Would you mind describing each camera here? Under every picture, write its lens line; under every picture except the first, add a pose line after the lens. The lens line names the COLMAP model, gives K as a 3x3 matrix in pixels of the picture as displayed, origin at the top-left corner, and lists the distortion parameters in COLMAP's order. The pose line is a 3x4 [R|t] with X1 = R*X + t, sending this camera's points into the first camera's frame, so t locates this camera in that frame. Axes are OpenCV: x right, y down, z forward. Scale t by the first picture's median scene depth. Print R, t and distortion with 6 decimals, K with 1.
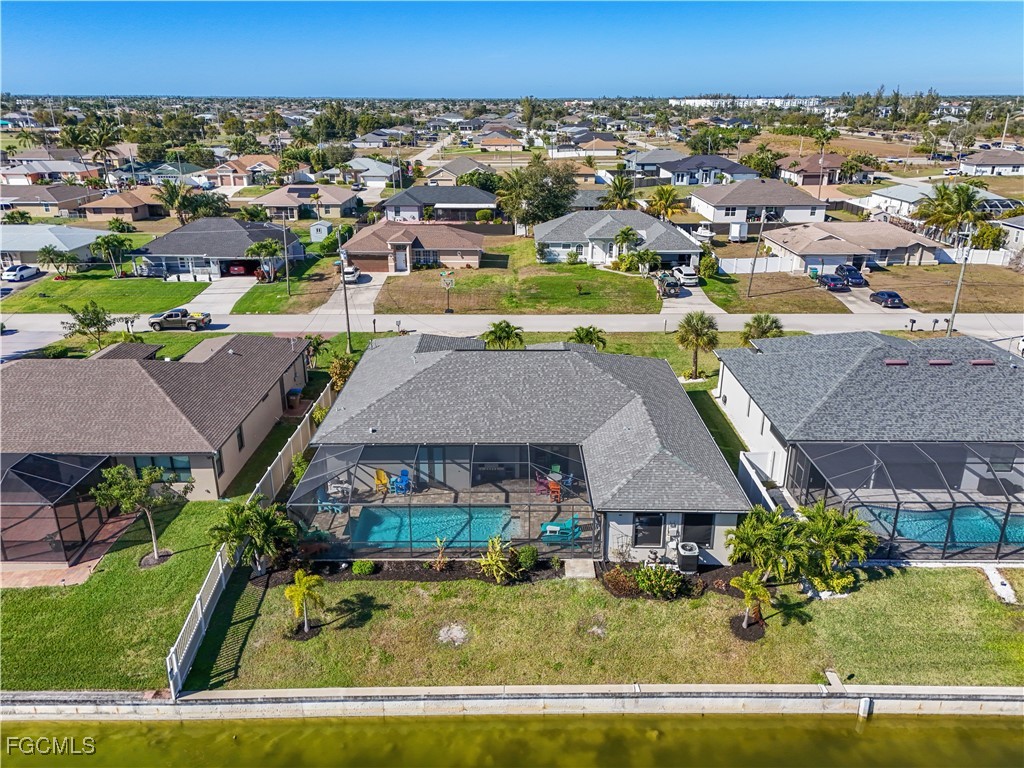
lens RADIAL K [[770.6, 0, 512.0], [0, 770.6, 384.0], [0, 0, 1]] dist [0.081236, -0.075031]
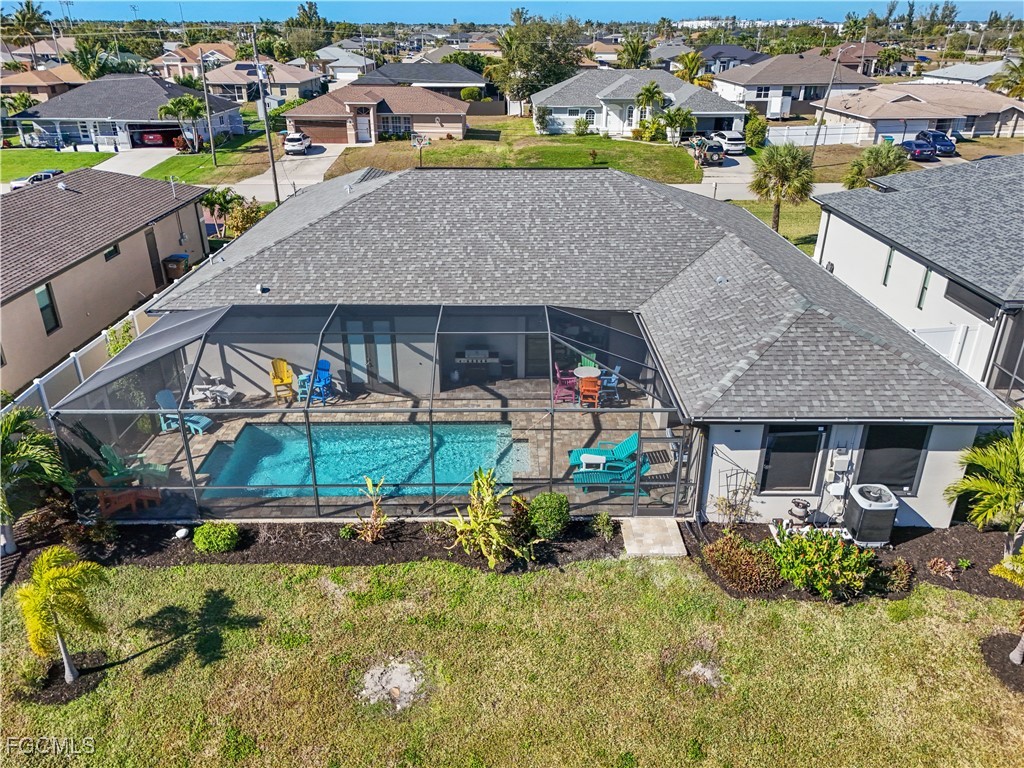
lens RADIAL K [[773.8, 0, 512.0], [0, 773.8, 384.0], [0, 0, 1]] dist [0.042216, -0.009234]
pose [[0.999922, -0.003999, 0.011861, -0.008524], [0.003060, 0.996933, 0.078204, 0.096918], [-0.012137, -0.078161, 0.996867, 0.491370]]
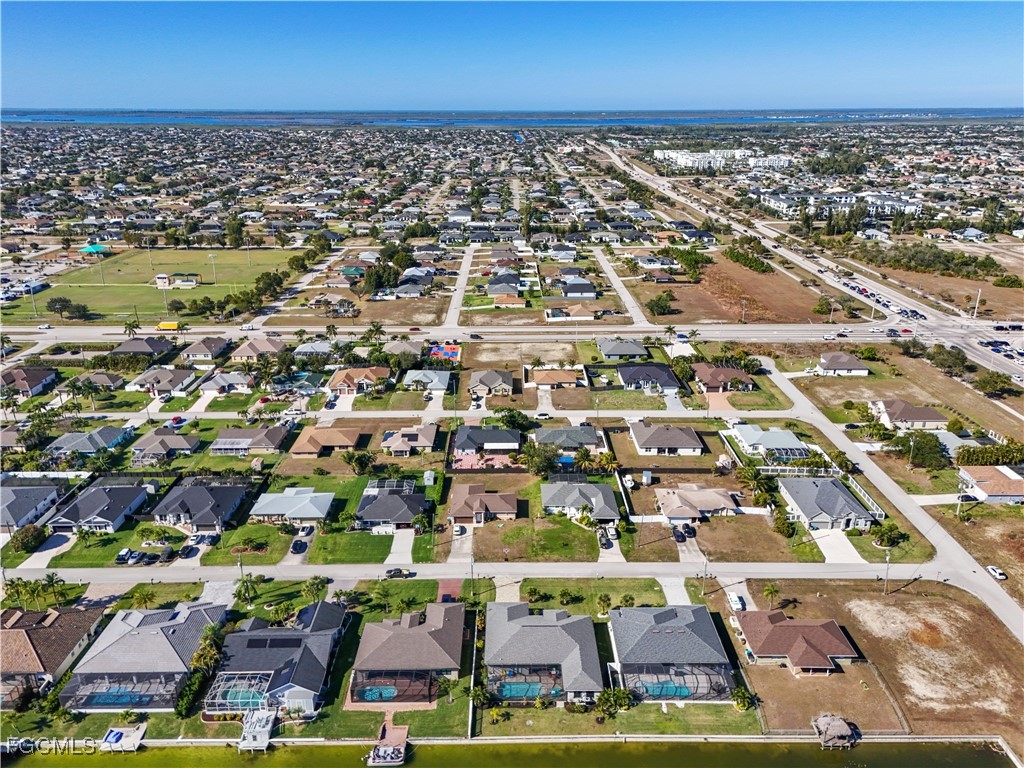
lens RADIAL K [[770.6, 0, 512.0], [0, 770.6, 384.0], [0, 0, 1]] dist [0.081236, -0.075031]
pose [[0.999966, -0.002945, 0.007686, -0.177043], [0.003014, 0.999954, -0.009074, -1.306178], [-0.007659, 0.009097, 0.999929, -2.869689]]
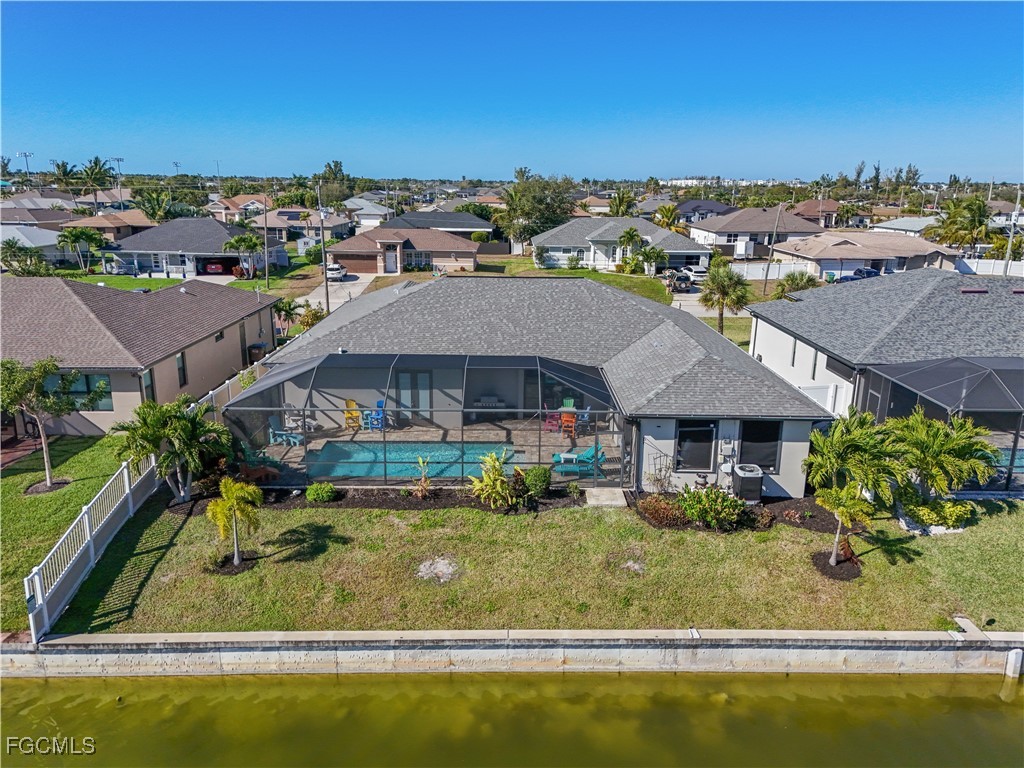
lens RADIAL K [[759.5, 0, 512.0], [0, 759.5, 384.0], [0, 0, 1]] dist [0.082619, -0.074700]
pose [[0.999913, 0.008231, 0.010300, -0.012876], [-0.007225, 0.995533, -0.094142, 0.191837], [-0.011029, 0.094059, 0.995506, 0.235643]]
